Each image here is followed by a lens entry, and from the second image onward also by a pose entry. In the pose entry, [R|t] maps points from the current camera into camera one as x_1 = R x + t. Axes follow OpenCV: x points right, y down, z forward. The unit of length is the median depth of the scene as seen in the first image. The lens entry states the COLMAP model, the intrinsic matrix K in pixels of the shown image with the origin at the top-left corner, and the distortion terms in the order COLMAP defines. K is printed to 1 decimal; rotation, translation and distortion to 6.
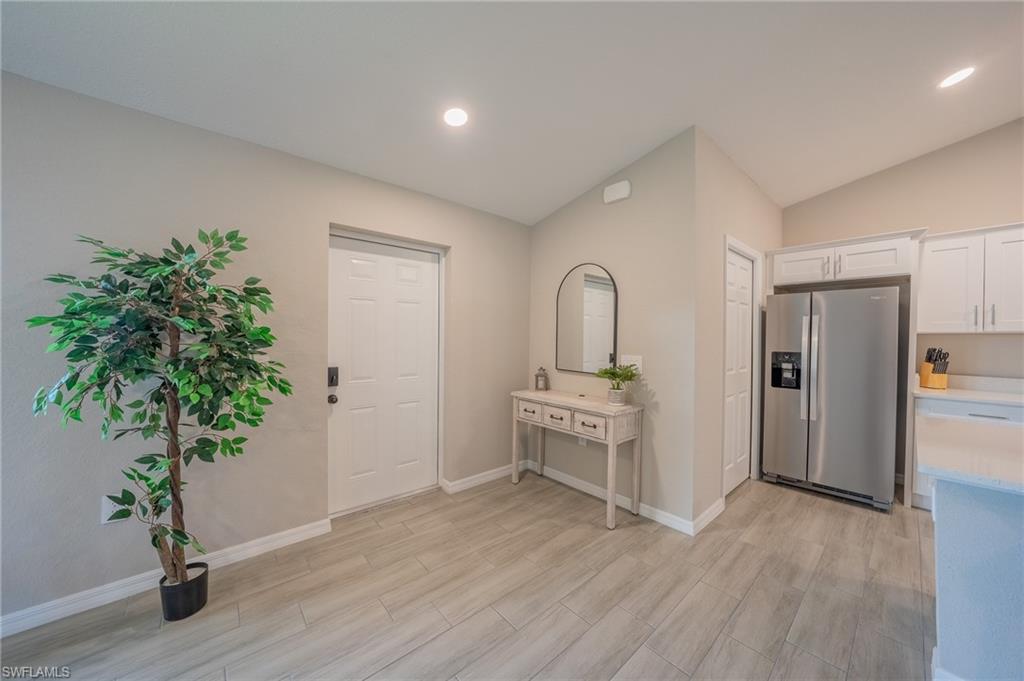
lens RADIAL K [[354.0, 0, 516.9], [0, 354.0, 339.0], [0, 0, 1]] dist [-0.034088, 0.008416]
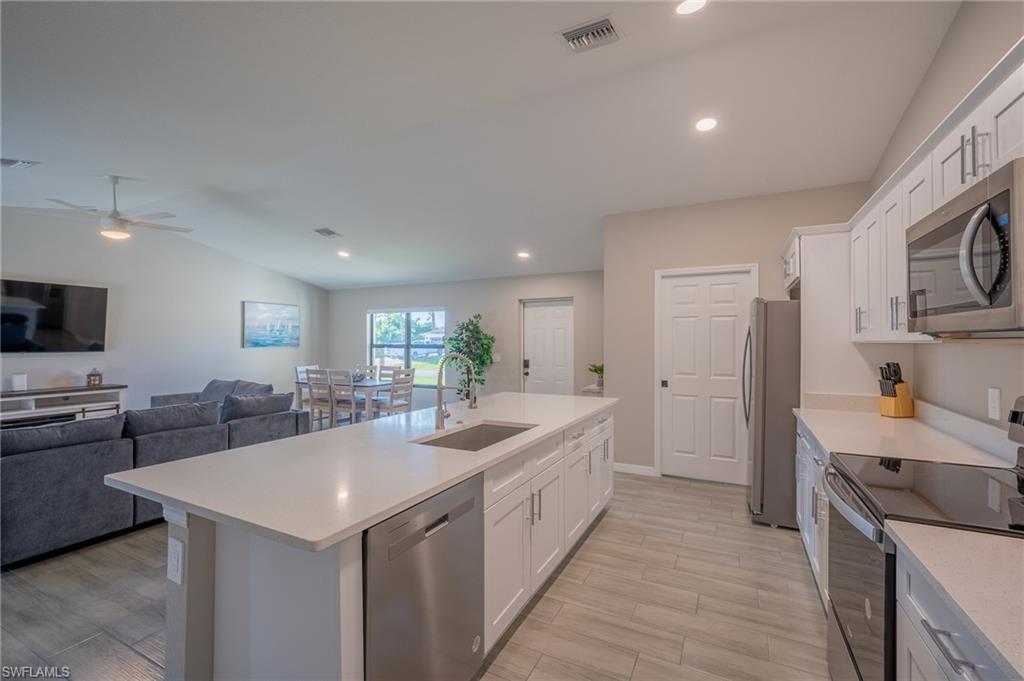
lens RADIAL K [[437.8, 0, 512.0], [0, 437.8, 340.5], [0, 0, 1]] dist [-0.001611, -0.000059]
pose [[0.365755, -0.011019, -0.930646, 2.102462], [-0.002502, 0.999915, -0.012822, -0.008505], [0.930708, 0.007018, 0.365697, -0.134632]]
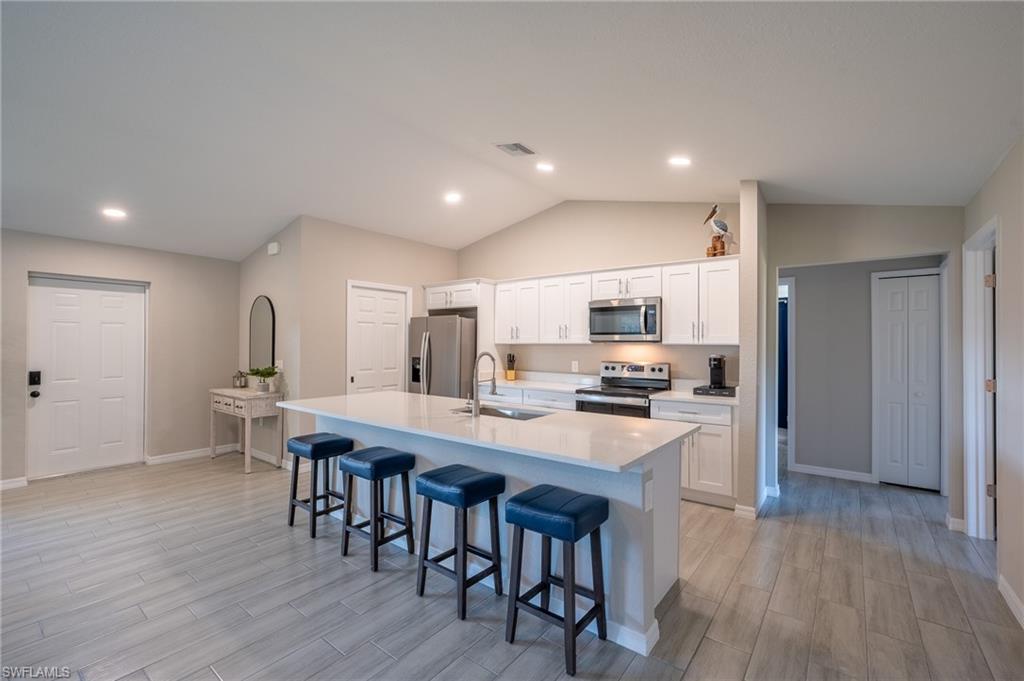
lens RADIAL K [[436.5, 0, 518.0], [0, 436.5, 341.0], [0, 0, 1]] dist [-0.002812, -0.000120]
pose [[0.981519, -0.004068, 0.191319, 1.031258], [0.006326, 0.999917, -0.011194, -0.008553], [-0.191258, 0.012197, 0.981464, -1.069492]]
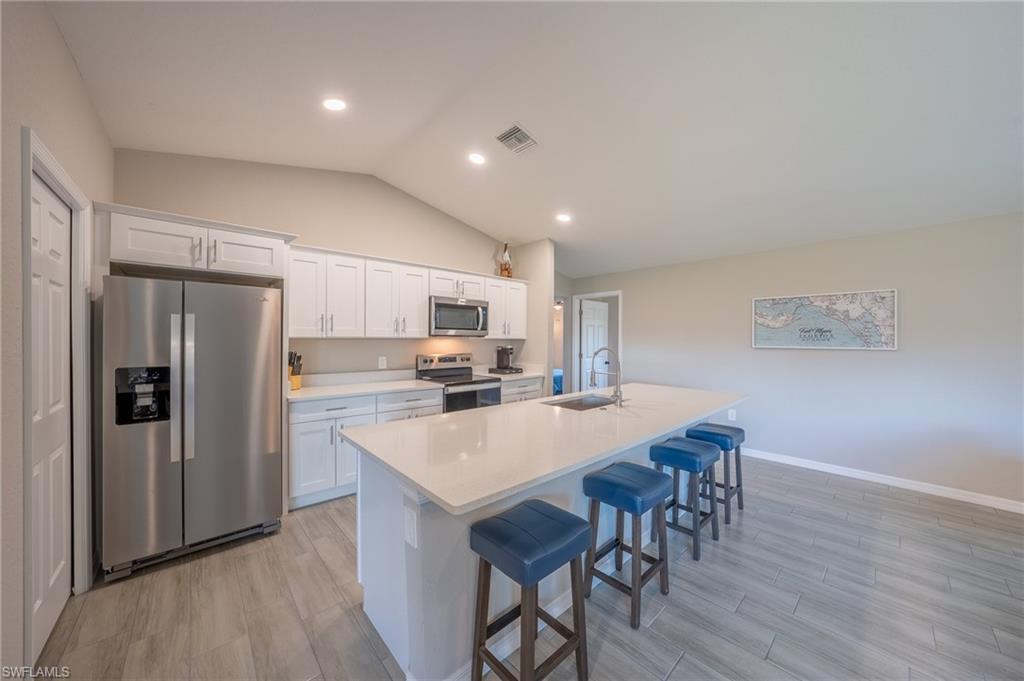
lens RADIAL K [[357.1, 0, 512.0], [0, 357.1, 340.5], [0, 0, 1]] dist [-0.007750, 0.000226]
pose [[-0.015341, -0.013608, 0.999790, 0.125123], [0.001210, 0.999906, 0.013628, -0.025759], [-0.999882, 0.001418, -0.015324, 0.394172]]
